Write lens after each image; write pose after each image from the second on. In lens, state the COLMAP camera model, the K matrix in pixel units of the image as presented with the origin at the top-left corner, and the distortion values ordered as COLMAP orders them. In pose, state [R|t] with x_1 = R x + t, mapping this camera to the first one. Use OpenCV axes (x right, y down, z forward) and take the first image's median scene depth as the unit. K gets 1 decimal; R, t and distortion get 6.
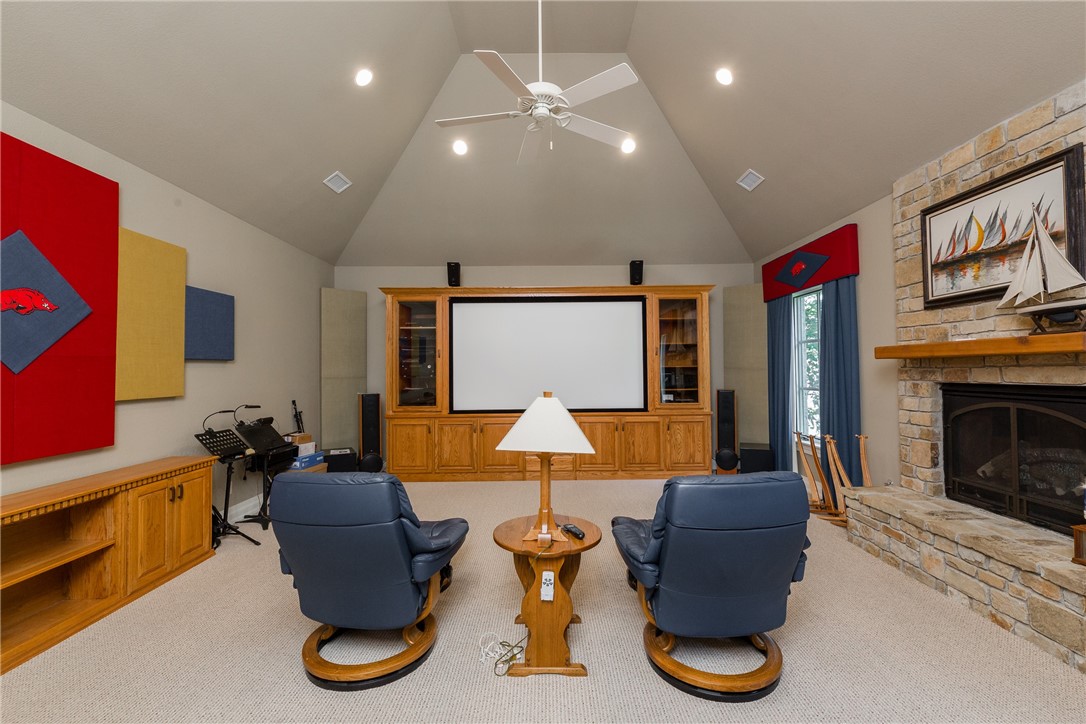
lens RADIAL K [[477.9, 0, 543.8], [0, 477.9, 360.6], [0, 0, 1]] dist [-0.001299, 0.000290]
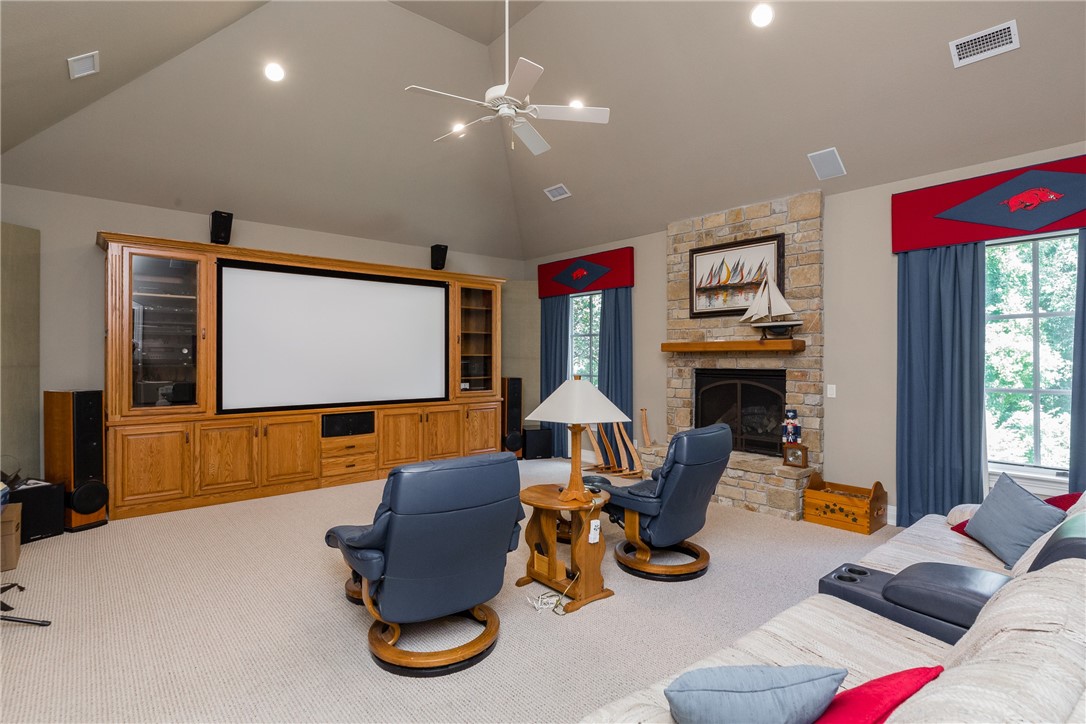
lens RADIAL K [[568.7, 0, 541.7], [0, 568.7, 363.2], [0, 0, 1]] dist [0.002574, -0.000818]
pose [[0.747674, 0.003453, 0.664057, -0.429569], [-0.020131, 0.999645, 0.017468, 0.005466], [-0.663761, -0.026429, 0.747478, -0.000932]]
